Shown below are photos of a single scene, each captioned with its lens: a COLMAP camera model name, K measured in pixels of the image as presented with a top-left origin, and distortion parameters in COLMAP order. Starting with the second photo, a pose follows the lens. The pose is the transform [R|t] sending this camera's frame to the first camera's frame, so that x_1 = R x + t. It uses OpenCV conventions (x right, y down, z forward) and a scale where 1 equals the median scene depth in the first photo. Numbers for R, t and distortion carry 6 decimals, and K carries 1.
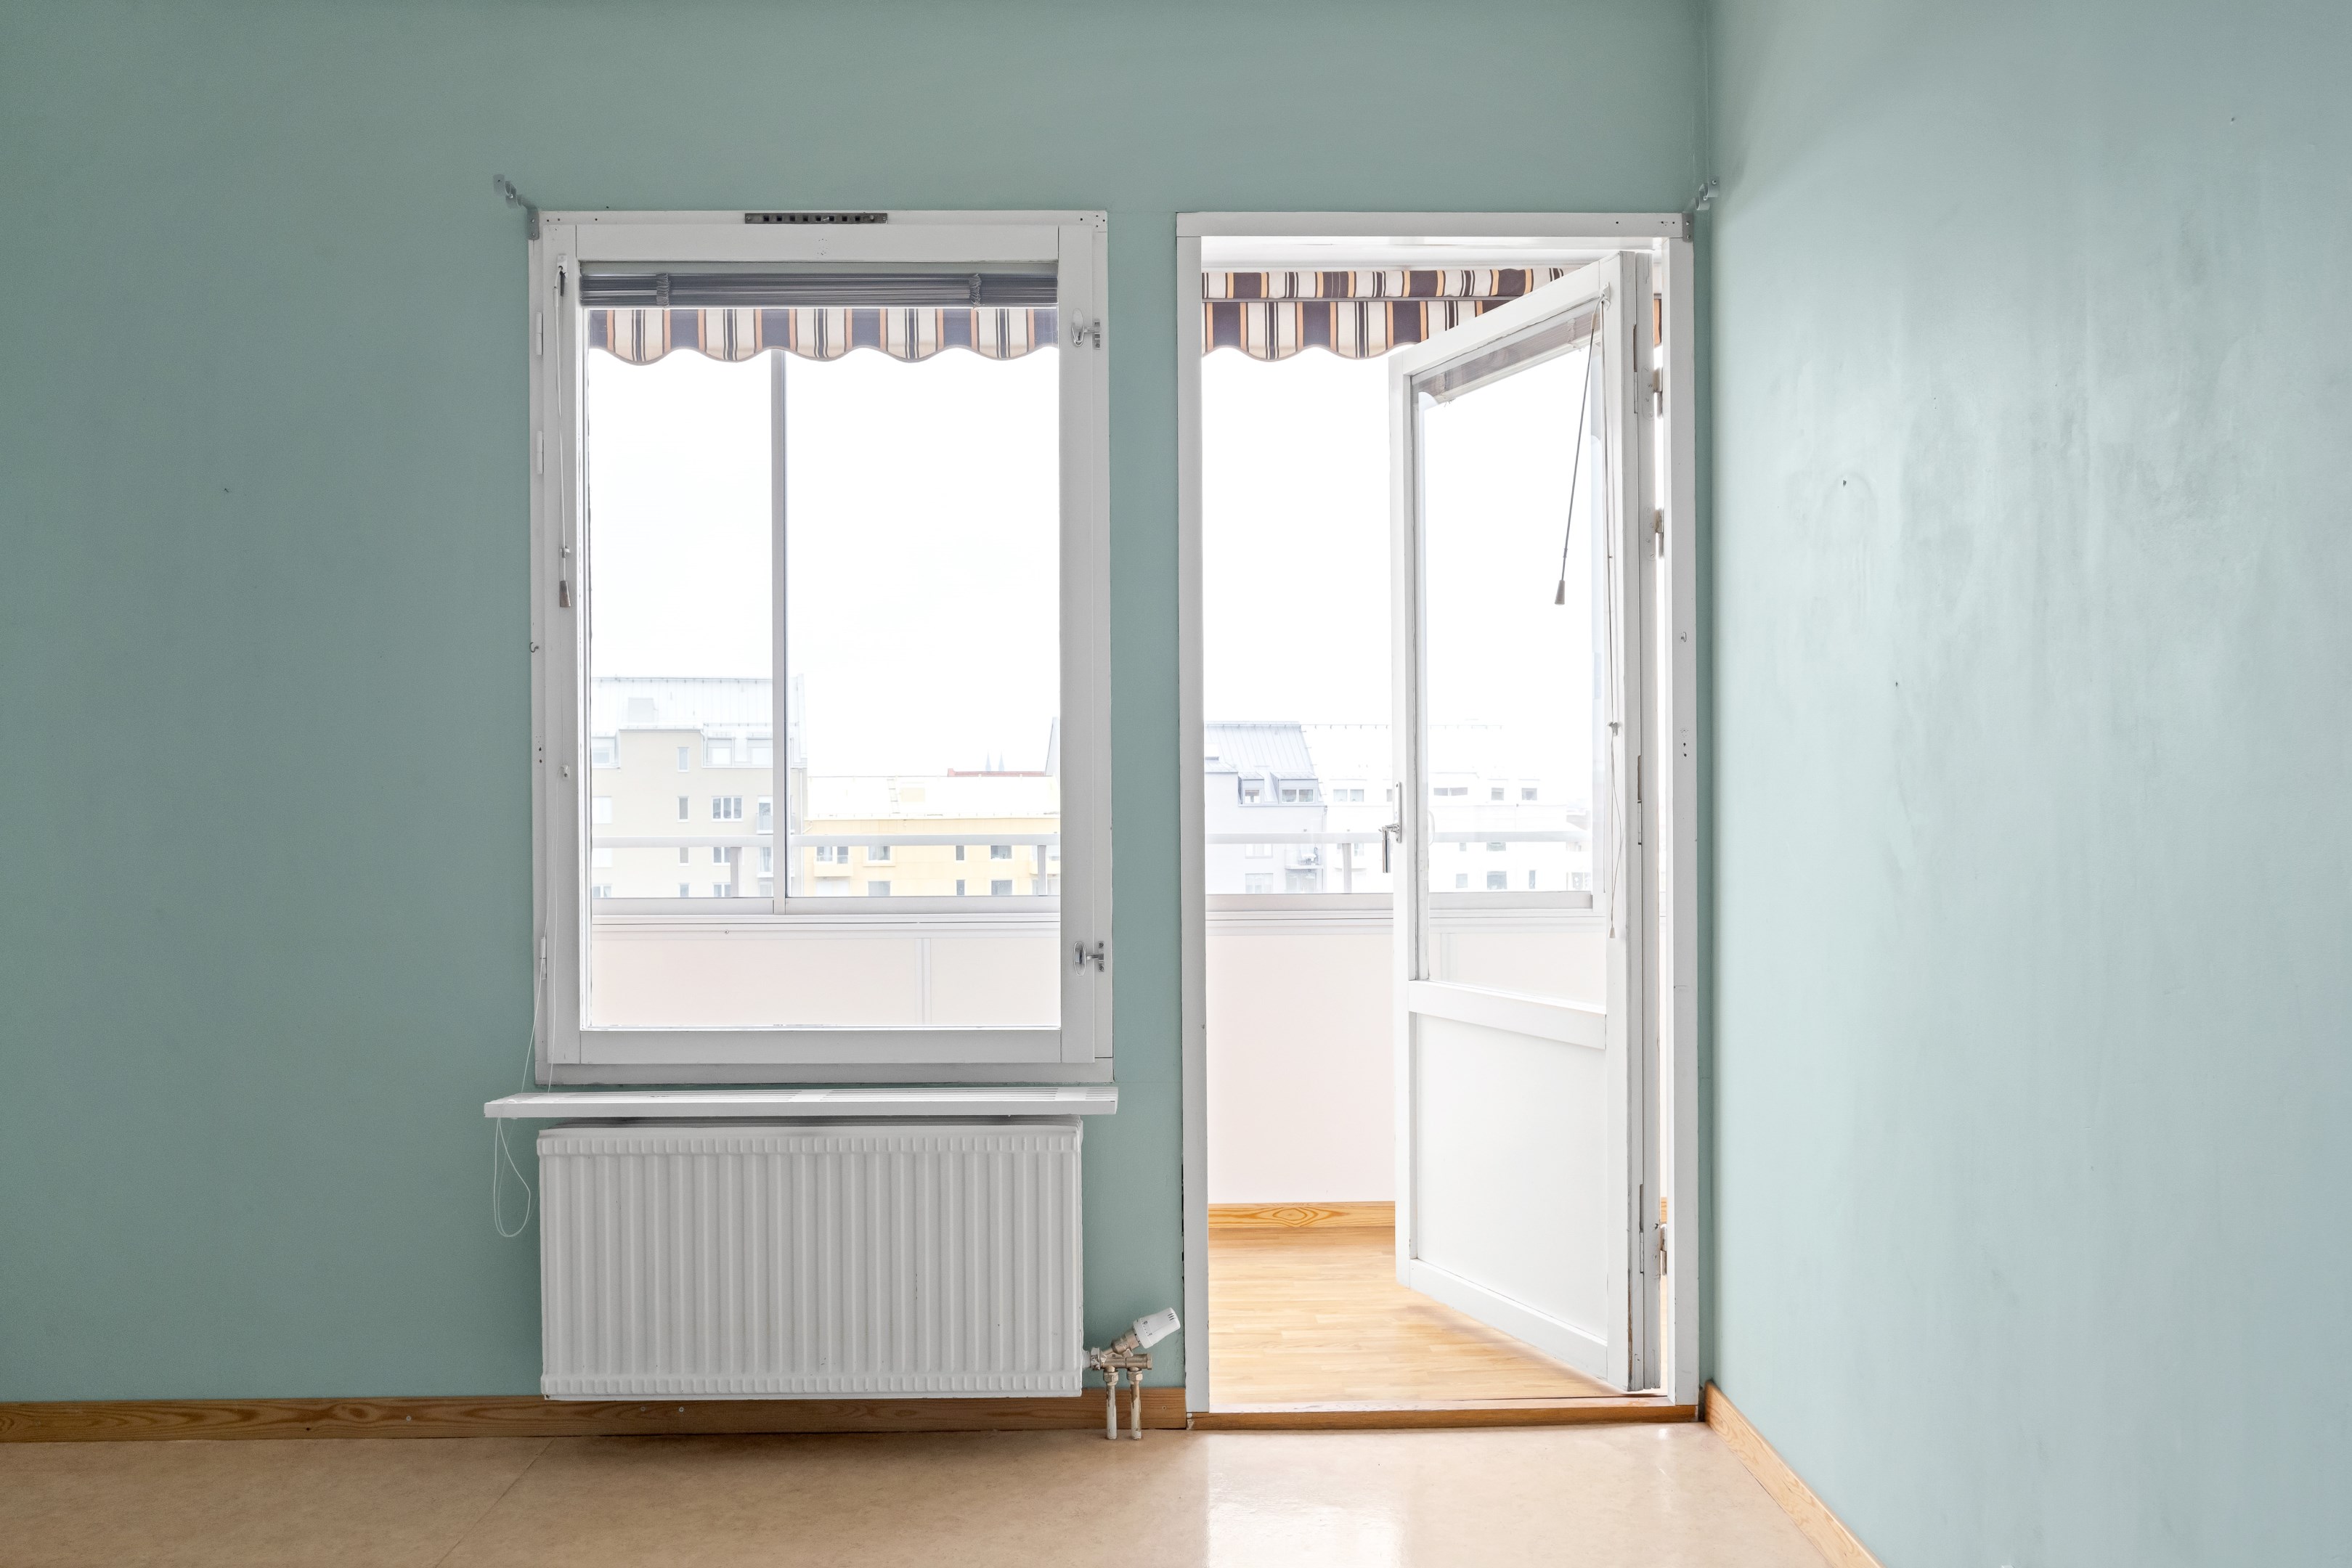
lens RADIAL K [[1735.6, 0, 1162.8], [0, 1735.6, 818.8], [0, 0, 1]] dist [-0.009111, -0.003002]
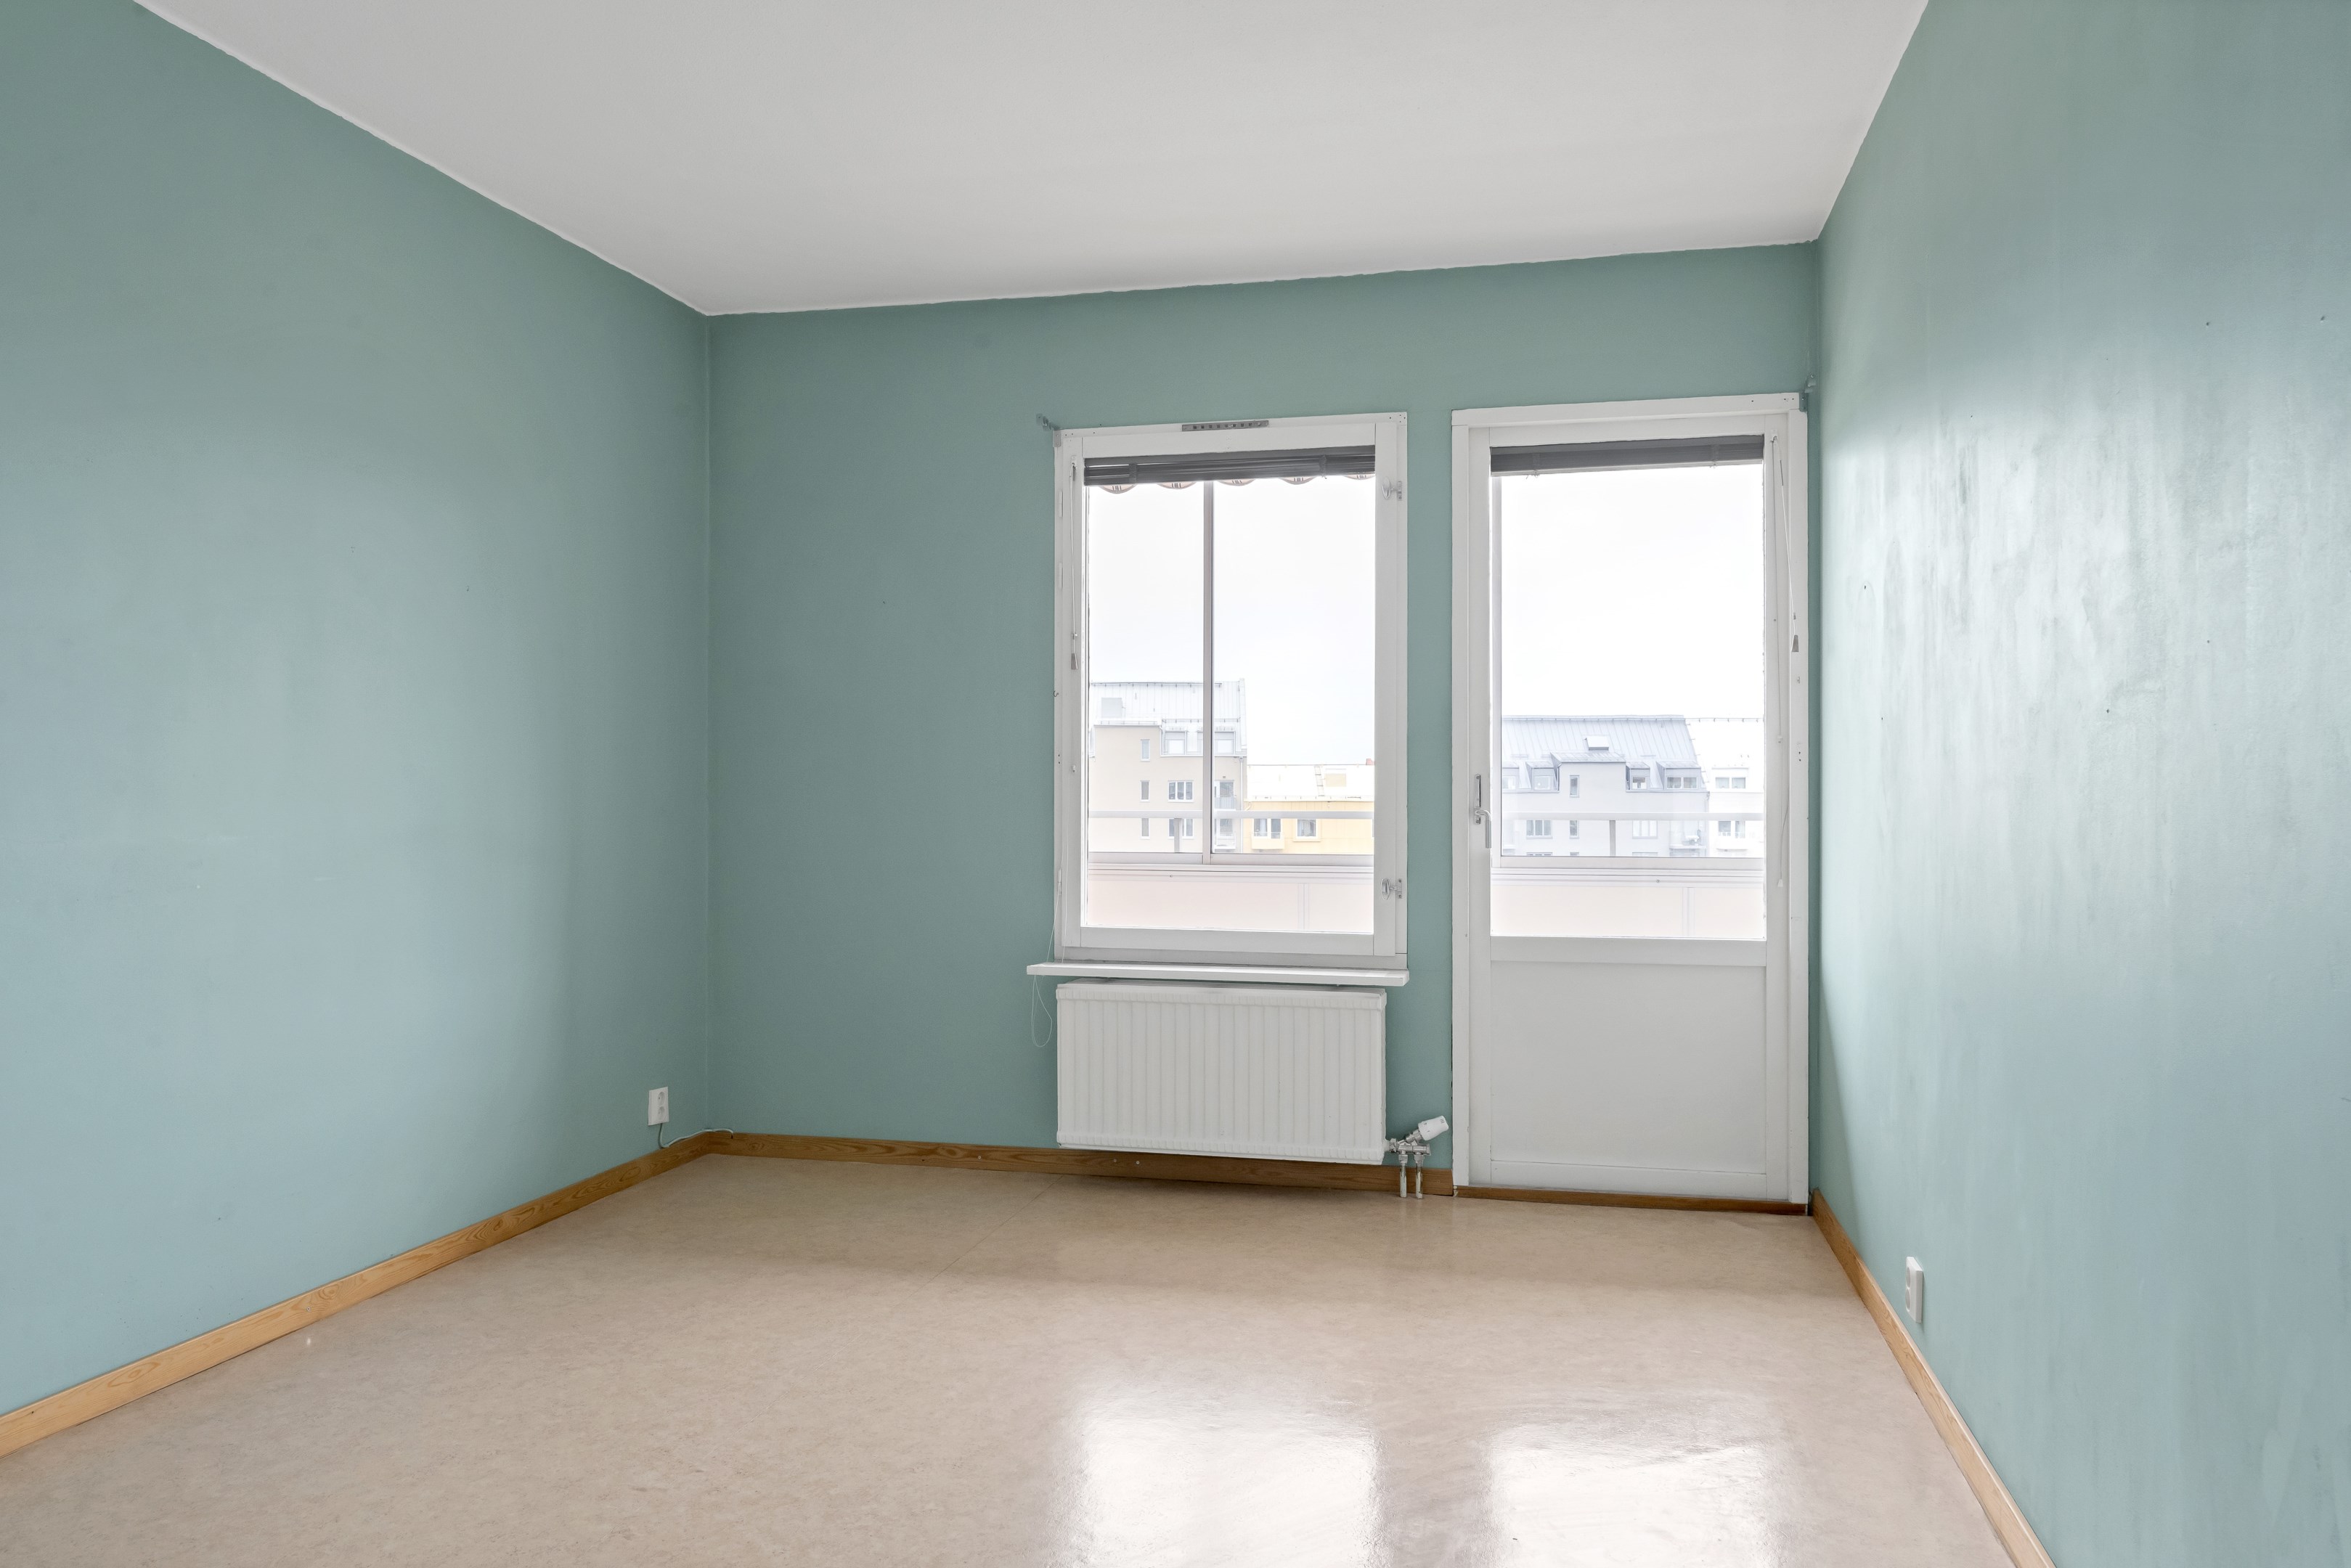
lens RADIAL K [[1615.2, 0, 1177.1], [0, 1615.2, 794.6], [0, 0, 1]] dist [0.000036, 0.003705]
pose [[0.968815, 0.007451, -0.247673, 0.129763], [-0.008510, 0.999959, -0.003206, 0.001040], [0.247639, 0.005214, 0.968838, -0.457803]]
